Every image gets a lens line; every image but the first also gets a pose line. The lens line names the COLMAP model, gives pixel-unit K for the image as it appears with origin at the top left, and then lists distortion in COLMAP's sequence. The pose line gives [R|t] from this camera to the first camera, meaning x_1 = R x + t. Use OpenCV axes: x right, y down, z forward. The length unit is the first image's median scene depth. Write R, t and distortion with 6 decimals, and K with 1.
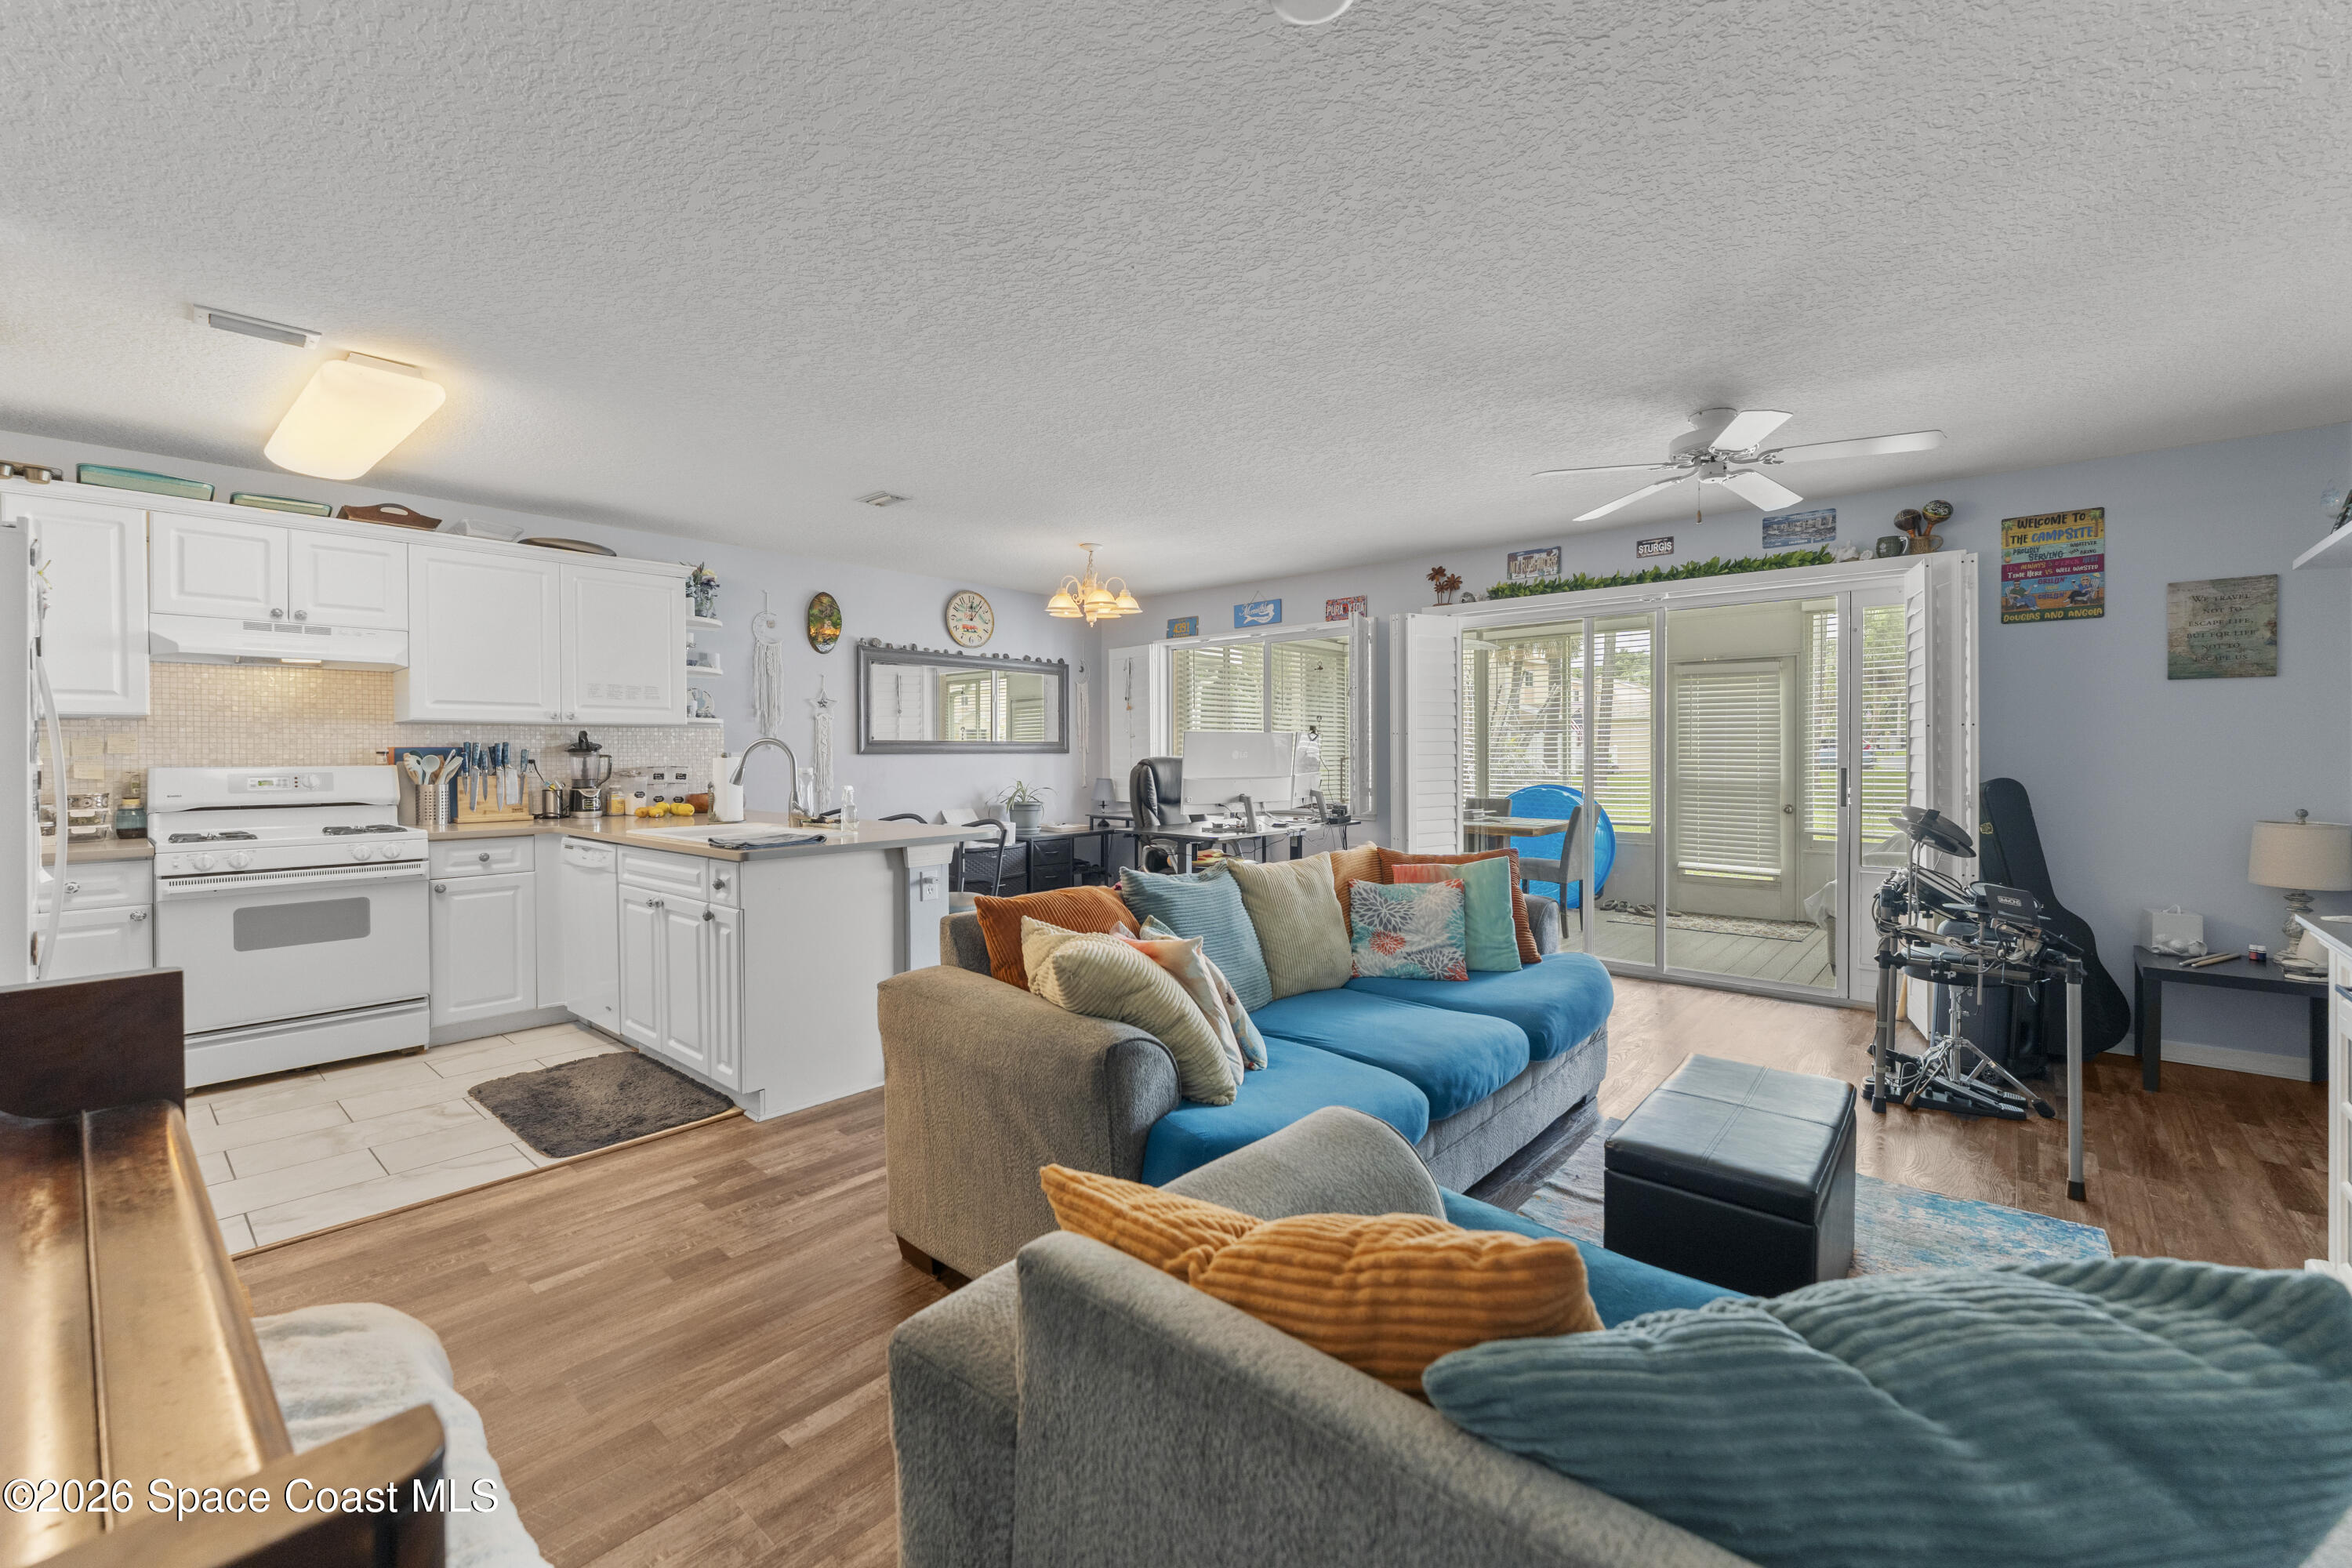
lens RADIAL K [[950.1, 0, 1161.0], [0, 950.1, 766.0], [0, 0, 1]] dist [-0.001130, 0.000283]
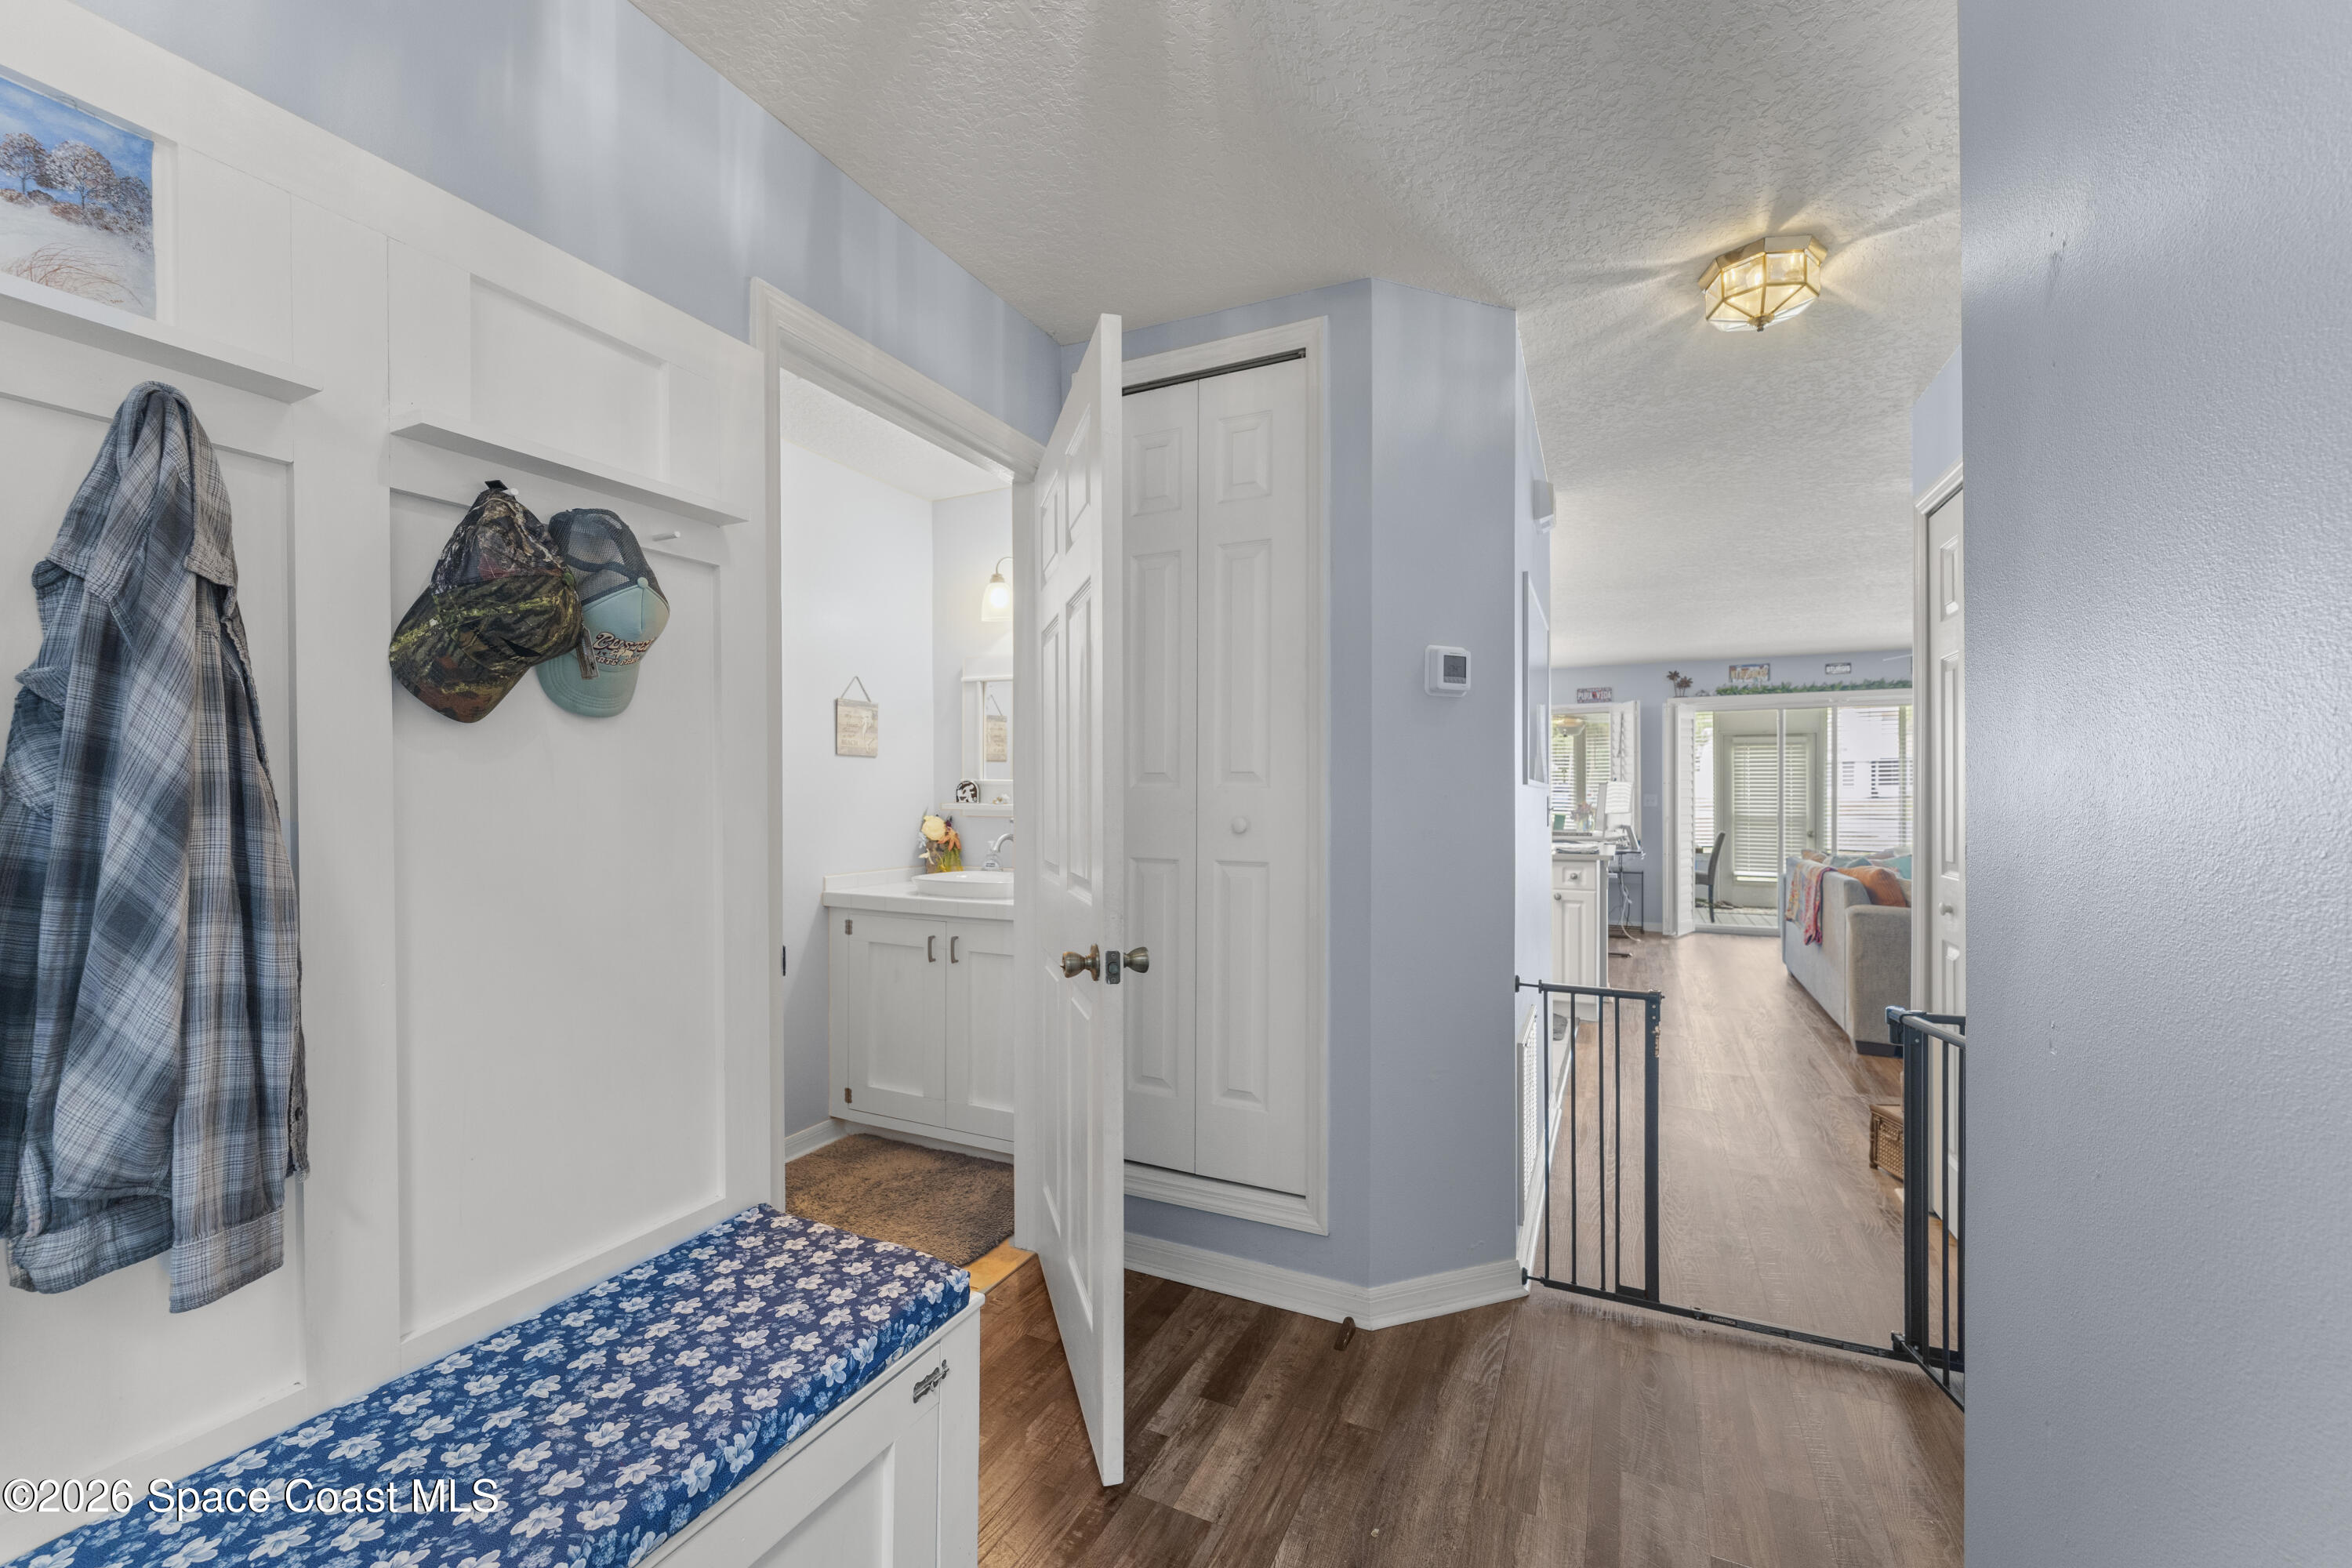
lens RADIAL K [[950.1, 0, 1167.4], [0, 950.1, 806.1], [0, 0, 1]] dist [-0.001130, 0.000283]
pose [[0.955891, -0.003543, 0.293699, -1.018646], [0.005998, 0.999954, -0.007461, 0.007186], [-0.293659, 0.008893, 0.955869, -0.199032]]
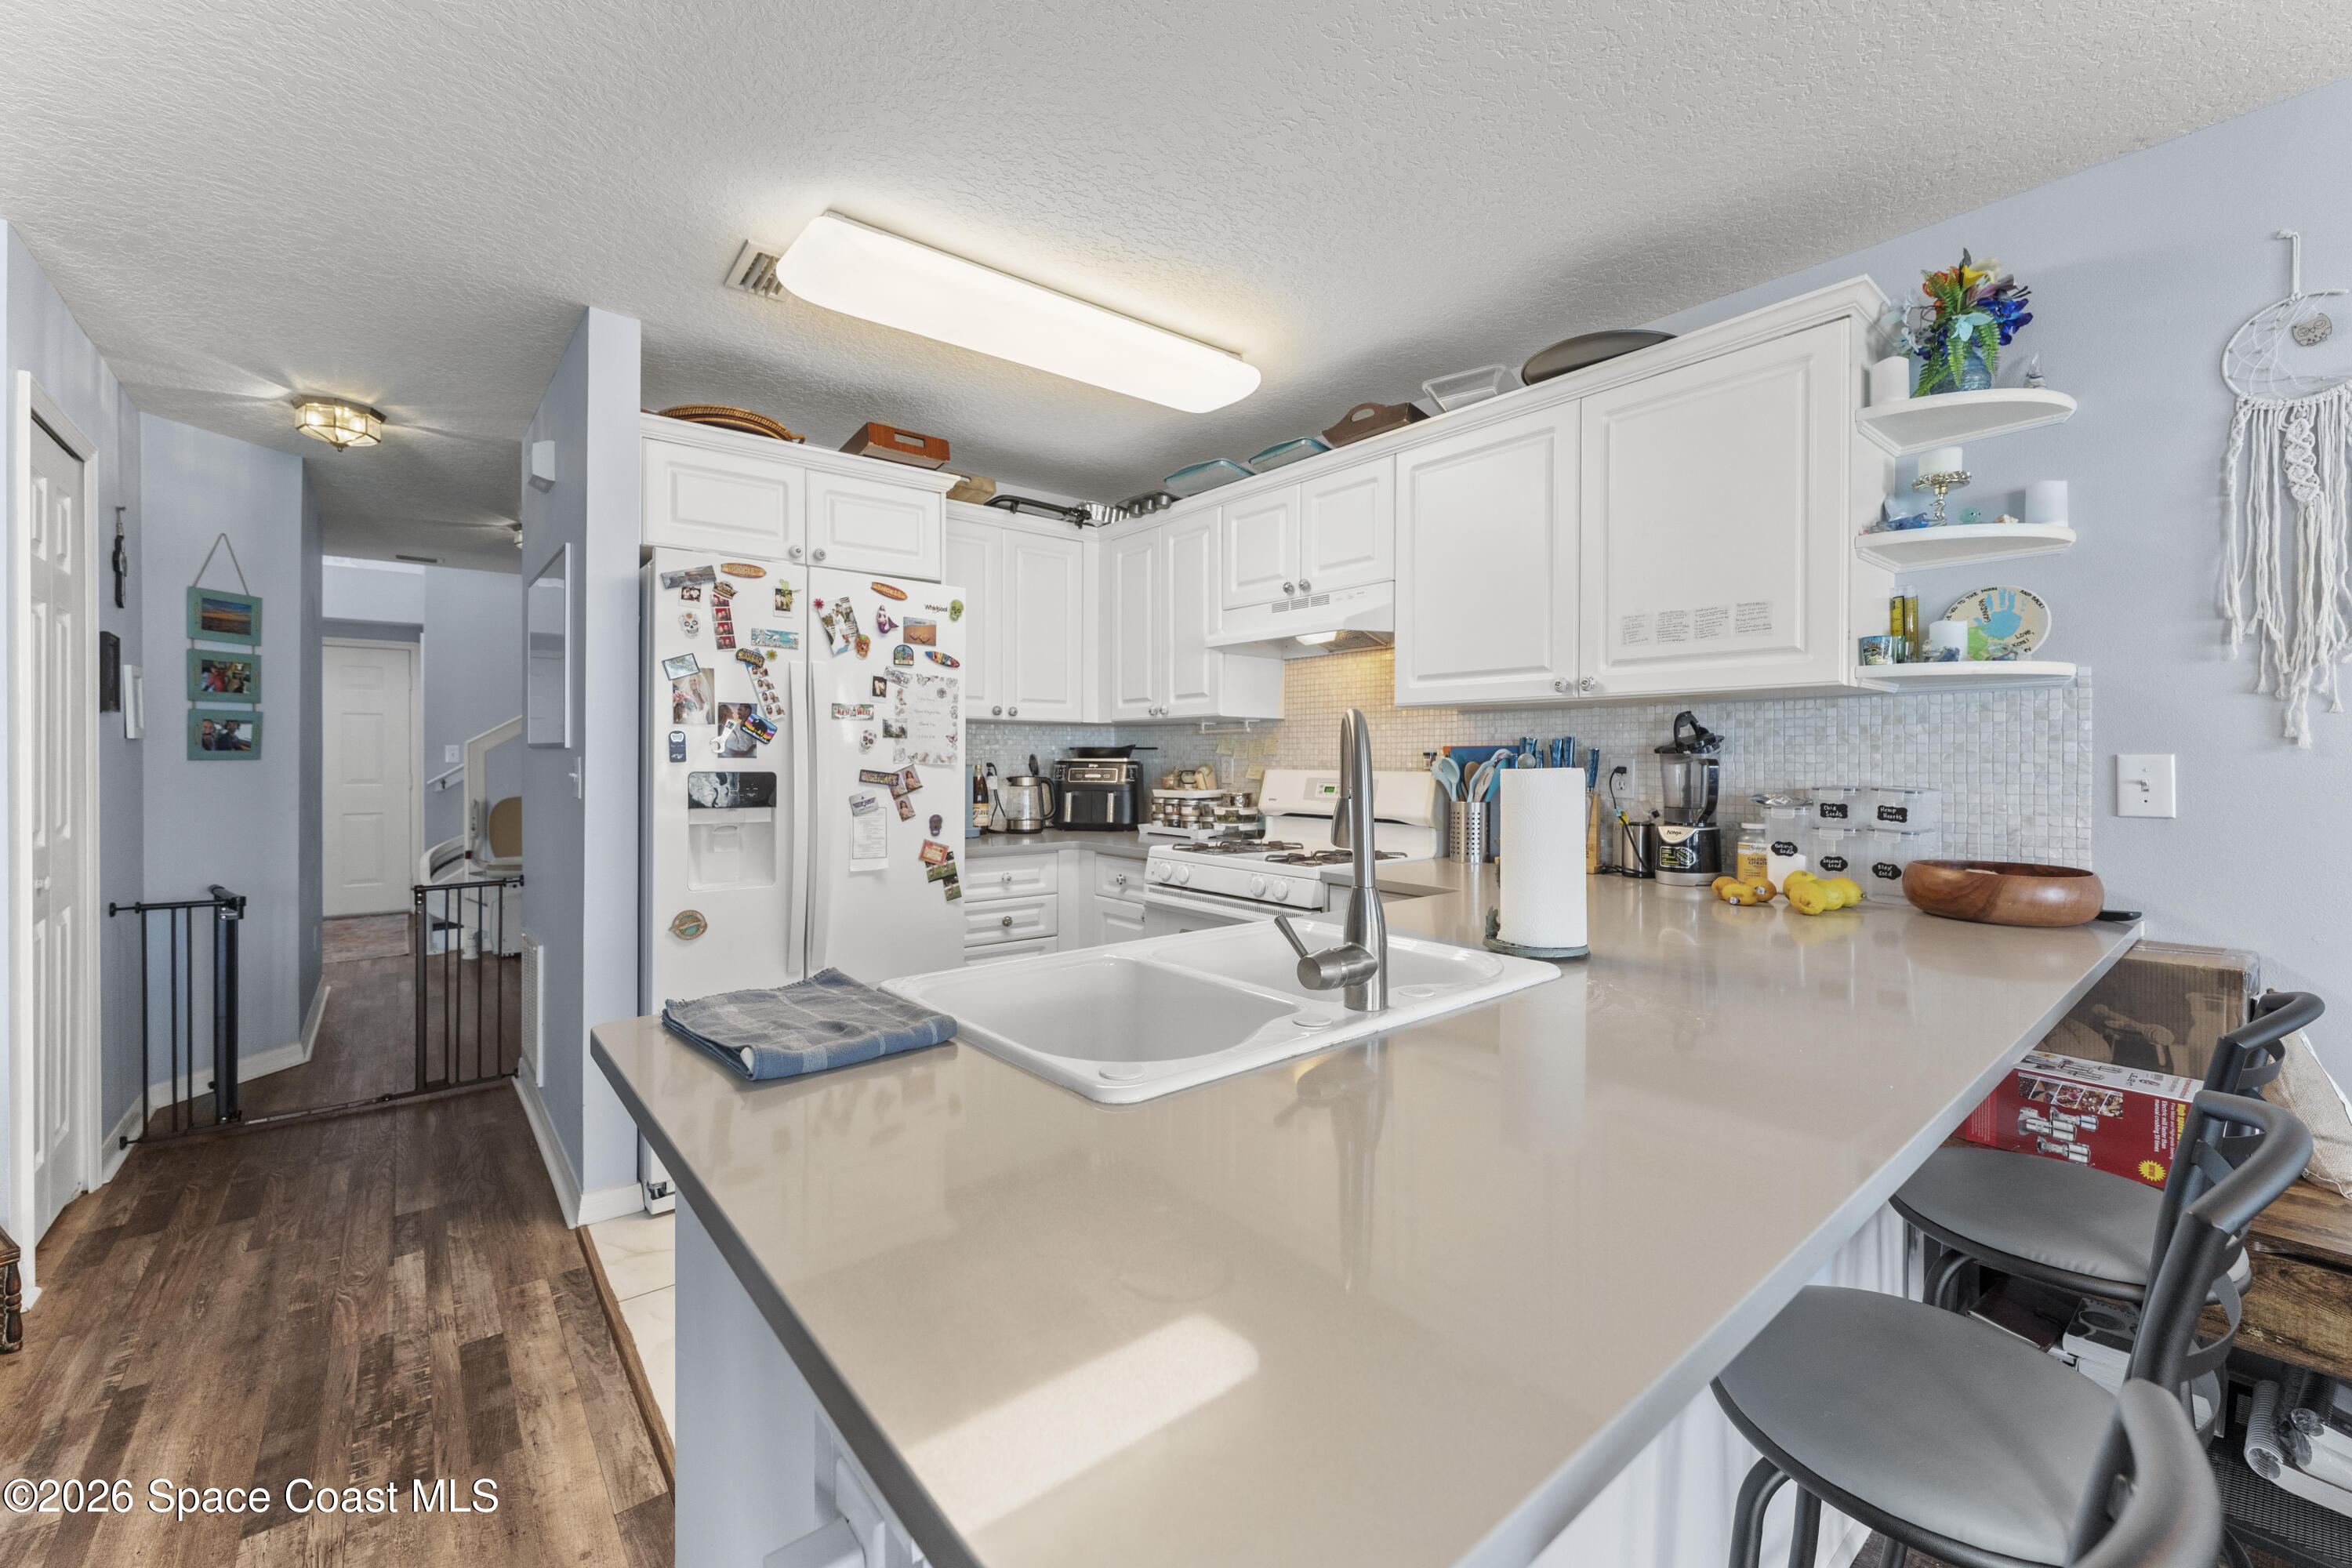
lens RADIAL K [[950.1, 0, 1151.0], [0, 950.1, 753.6], [0, 0, 1]] dist [-0.001130, 0.000283]
pose [[-0.146228, 0.000829, -0.989251, -0.064675], [-0.013883, 0.999899, 0.002890, -0.011948], [0.989154, 0.014156, -0.146201, 0.790132]]
